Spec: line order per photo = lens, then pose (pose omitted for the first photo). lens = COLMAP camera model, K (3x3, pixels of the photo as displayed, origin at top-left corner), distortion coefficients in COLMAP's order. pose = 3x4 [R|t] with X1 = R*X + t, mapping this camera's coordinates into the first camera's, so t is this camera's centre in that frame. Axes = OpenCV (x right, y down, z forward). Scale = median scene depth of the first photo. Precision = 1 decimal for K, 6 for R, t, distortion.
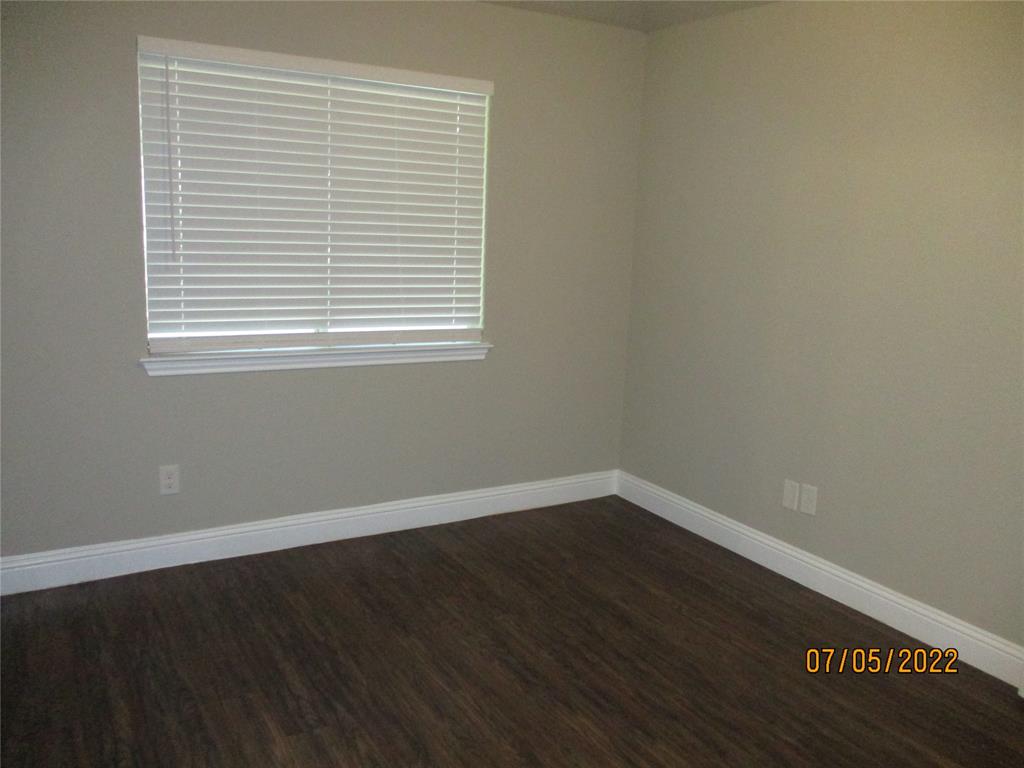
lens RADIAL K [[845.3, 0, 512.0], [0, 845.3, 384.0], [0, 0, 1]] dist [-0.041411, 0.009142]
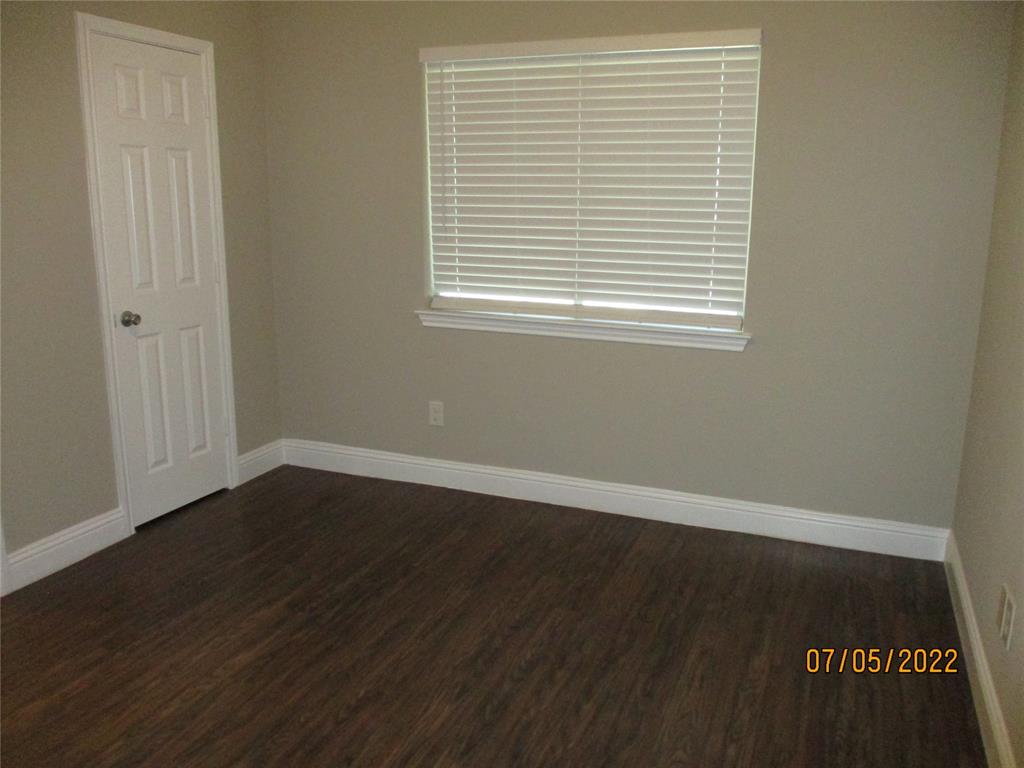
lens RADIAL K [[845.3, 0, 512.0], [0, 845.3, 384.0], [0, 0, 1]] dist [-0.041411, 0.009142]
pose [[0.597254, 0.141800, -0.789418, 0.586600], [-0.137252, 0.987799, 0.073593, -0.031536], [0.790221, 0.064396, 0.609429, 0.324677]]
